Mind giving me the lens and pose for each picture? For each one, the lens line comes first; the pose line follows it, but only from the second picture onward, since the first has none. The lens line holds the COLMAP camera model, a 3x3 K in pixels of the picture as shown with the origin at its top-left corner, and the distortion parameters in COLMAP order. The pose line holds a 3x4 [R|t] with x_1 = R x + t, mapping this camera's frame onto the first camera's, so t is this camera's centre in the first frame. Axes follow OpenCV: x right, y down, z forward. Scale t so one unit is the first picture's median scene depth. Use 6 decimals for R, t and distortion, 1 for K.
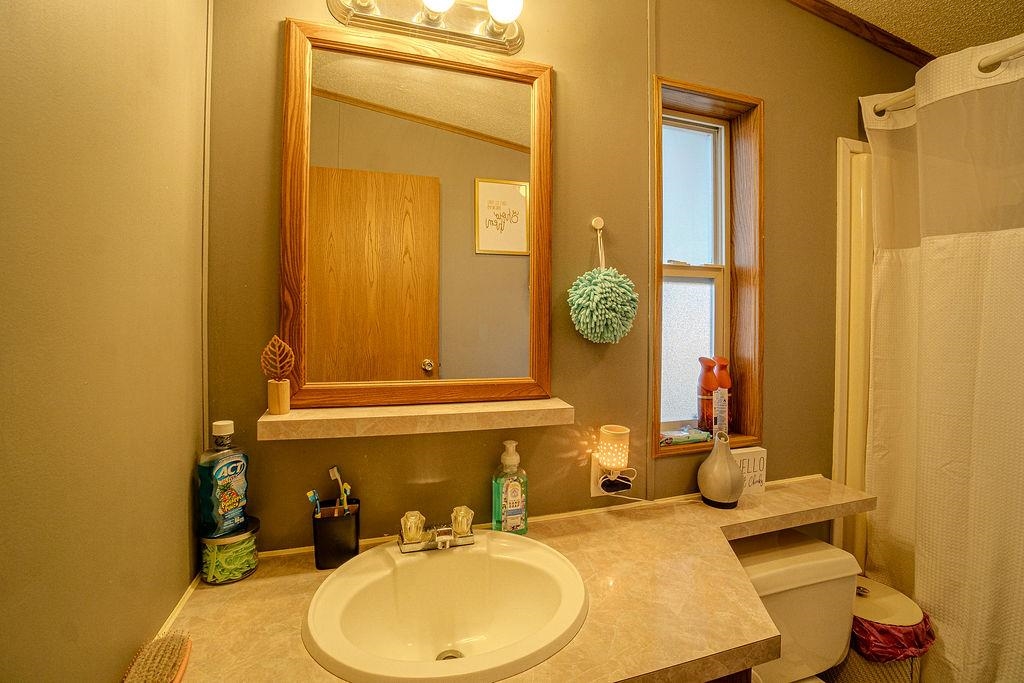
lens RADIAL K [[450.2, 0, 502.1], [0, 450.2, 333.7], [0, 0, 1]] dist [-0.064980, 0.023131]
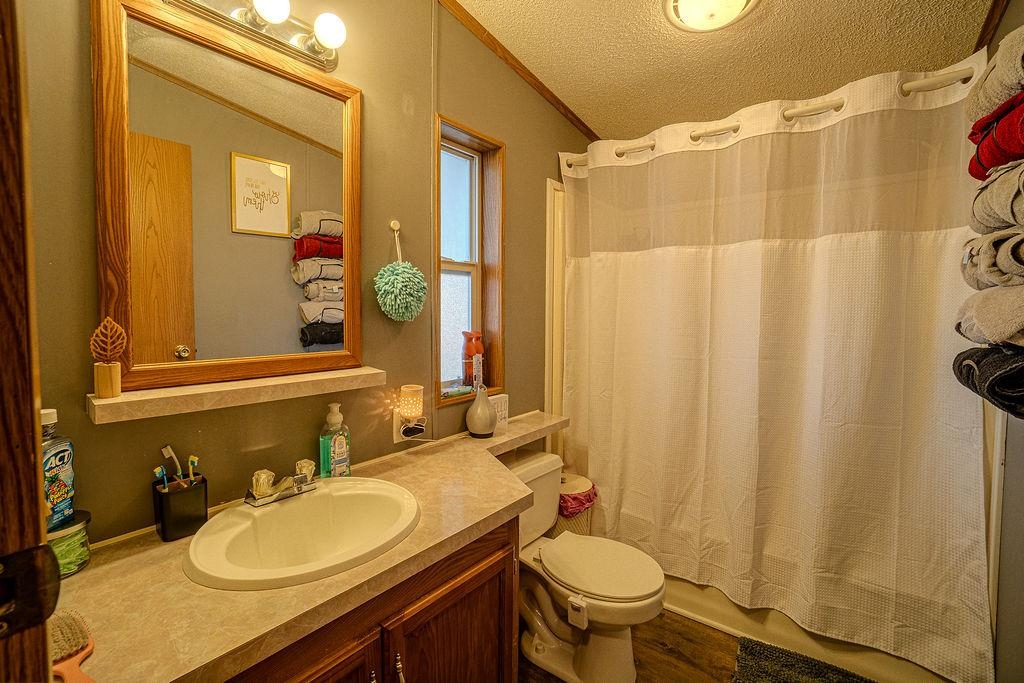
lens RADIAL K [[450.2, 0, 502.1], [0, 450.2, 333.7], [0, 0, 1]] dist [-0.064980, 0.023131]
pose [[0.831233, -0.030309, 0.555098, -0.255192], [0.009177, 0.999125, 0.040812, 0.007809], [-0.555849, -0.028831, 0.830783, -0.225603]]
